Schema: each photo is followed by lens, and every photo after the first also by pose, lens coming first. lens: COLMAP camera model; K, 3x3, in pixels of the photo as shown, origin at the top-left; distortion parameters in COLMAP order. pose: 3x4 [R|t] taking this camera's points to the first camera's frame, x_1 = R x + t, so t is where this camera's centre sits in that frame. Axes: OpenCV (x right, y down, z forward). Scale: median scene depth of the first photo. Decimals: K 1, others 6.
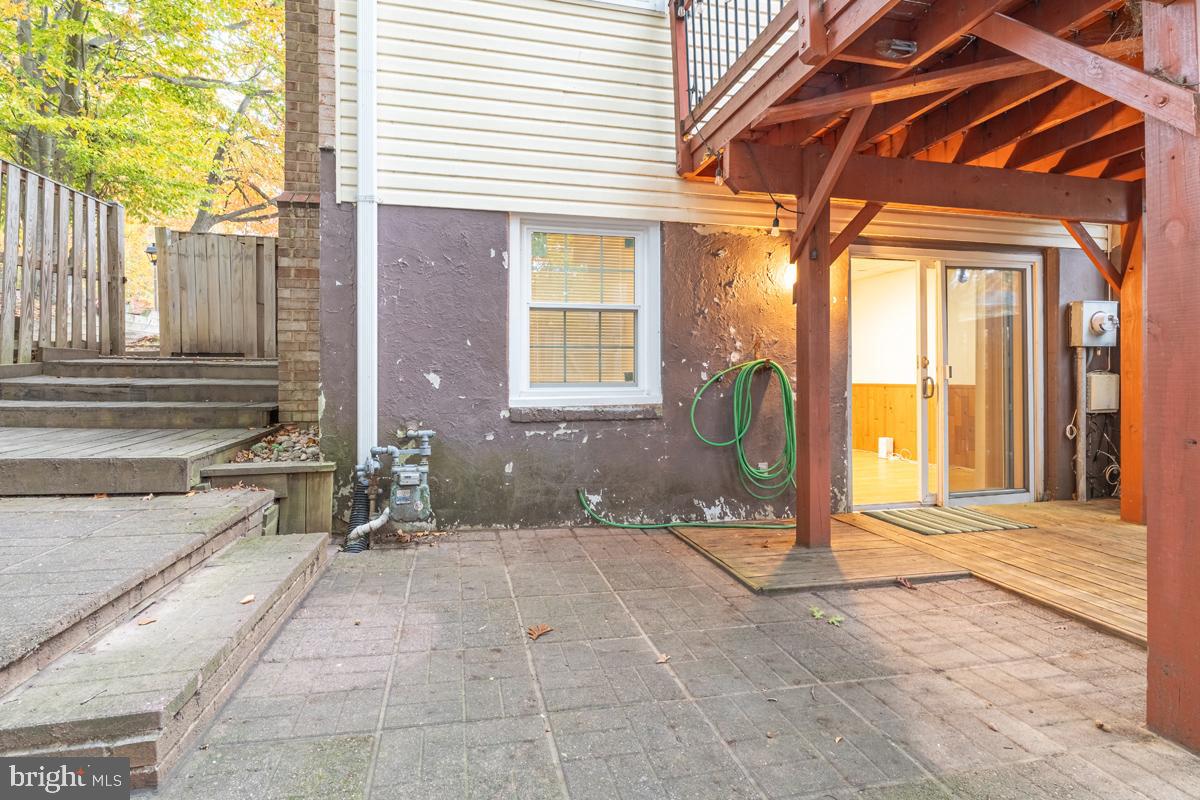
lens RADIAL K [[588.7, 0, 598.1], [0, 588.7, 390.4], [0, 0, 1]] dist [-0.004970, -0.000409]
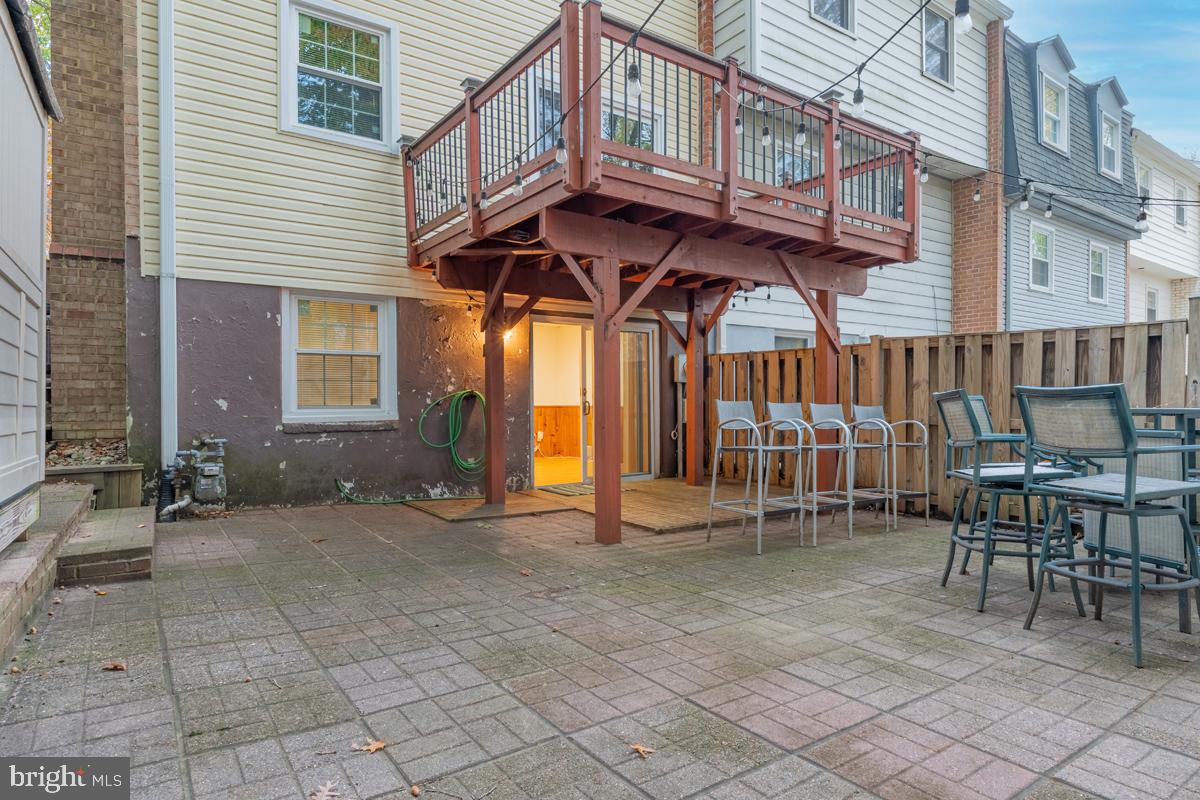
lens RADIAL K [[619.9, 0, 645.9], [0, 619.9, 410.7], [0, 0, 1]] dist [-0.004382, -0.000852]
pose [[0.897704, -0.006715, 0.440547, -0.018896], [0.008377, 0.999963, -0.001827, 0.008346], [-0.440519, 0.005331, 0.897727, -0.700963]]
